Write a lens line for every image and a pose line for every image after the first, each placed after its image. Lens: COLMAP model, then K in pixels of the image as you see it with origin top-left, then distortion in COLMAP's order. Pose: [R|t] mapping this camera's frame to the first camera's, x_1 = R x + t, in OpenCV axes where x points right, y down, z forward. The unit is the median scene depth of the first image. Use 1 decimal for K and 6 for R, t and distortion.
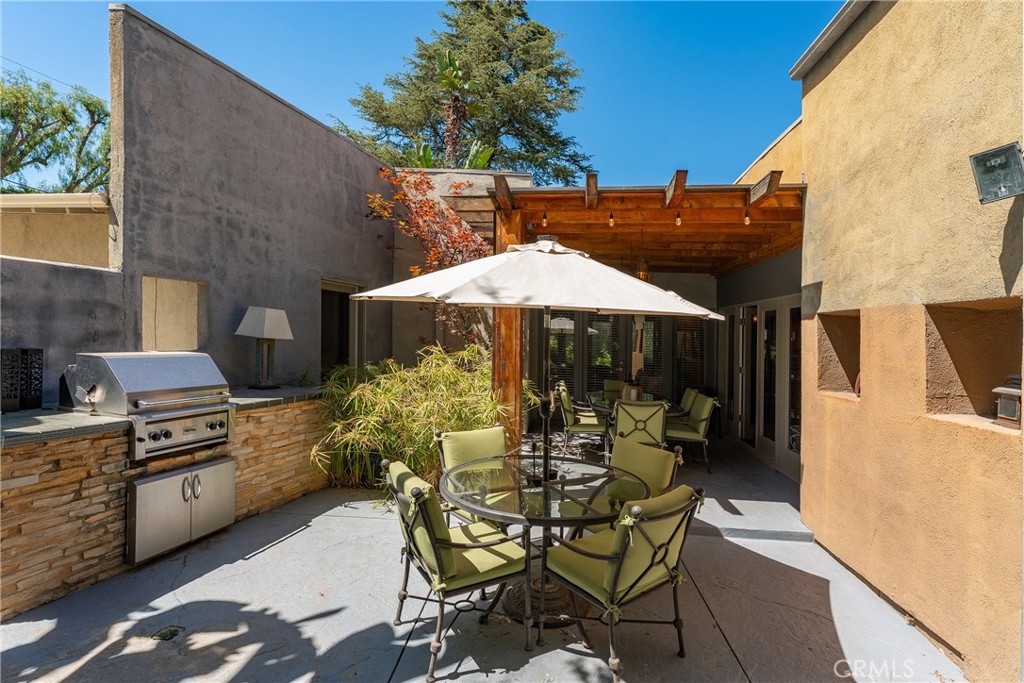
lens RADIAL K [[493.1, 0, 510.3], [0, 493.1, 325.1], [0, 0, 1]] dist [-0.003073, -0.000954]
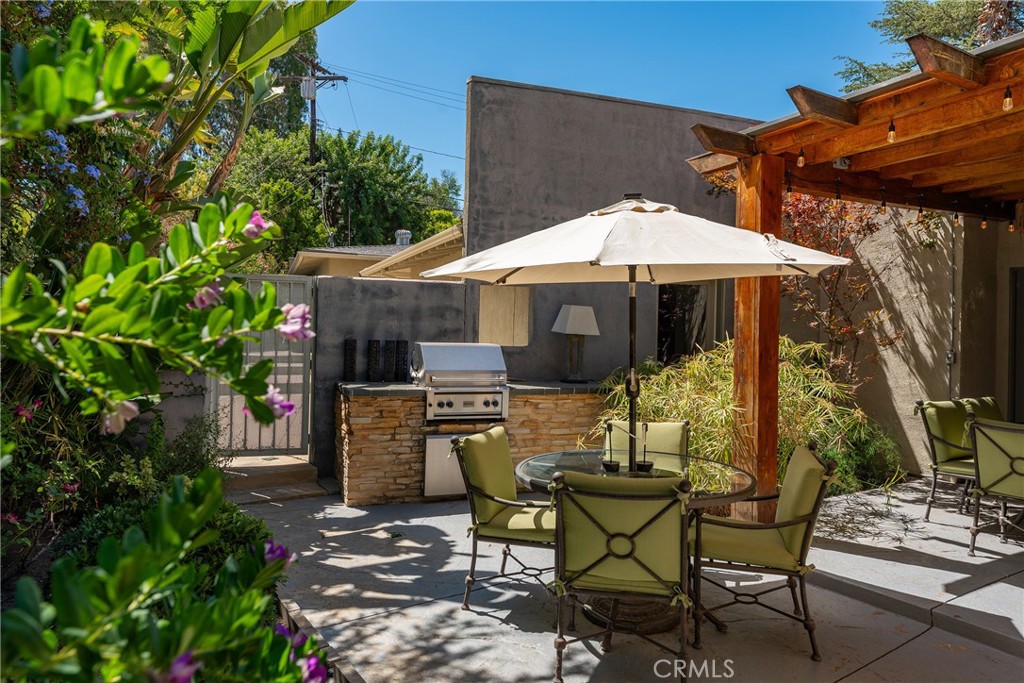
lens RADIAL K [[645.2, 0, 507.2], [0, 645.2, 306.6], [0, 0, 1]] dist [-0.001970, 0.002984]
pose [[0.592584, -0.066376, -0.802769, 0.604713], [0.020907, 0.997531, -0.067046, 0.066069], [0.805237, 0.022947, 0.592509, 0.090783]]
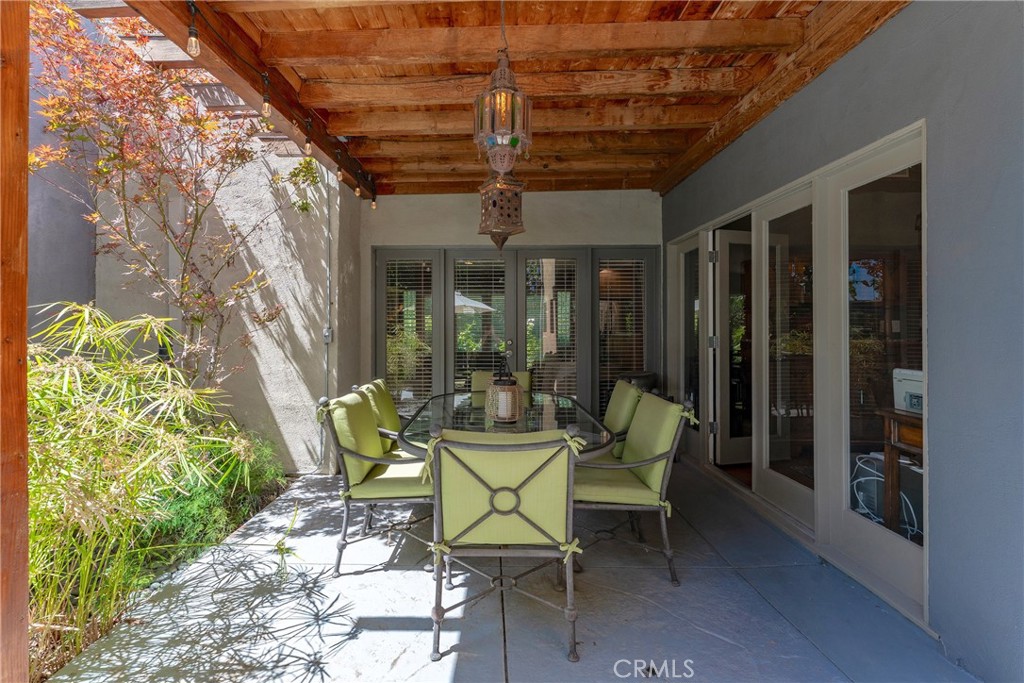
lens RADIAL K [[477.7, 0, 489.3], [0, 477.7, 340.0], [0, 0, 1]] dist [0.000558, -0.000207]
pose [[0.994778, -0.049839, 0.089067, 0.268476], [0.046085, 0.997980, 0.043721, 0.083520], [-0.091066, -0.039388, 0.995066, 0.758699]]
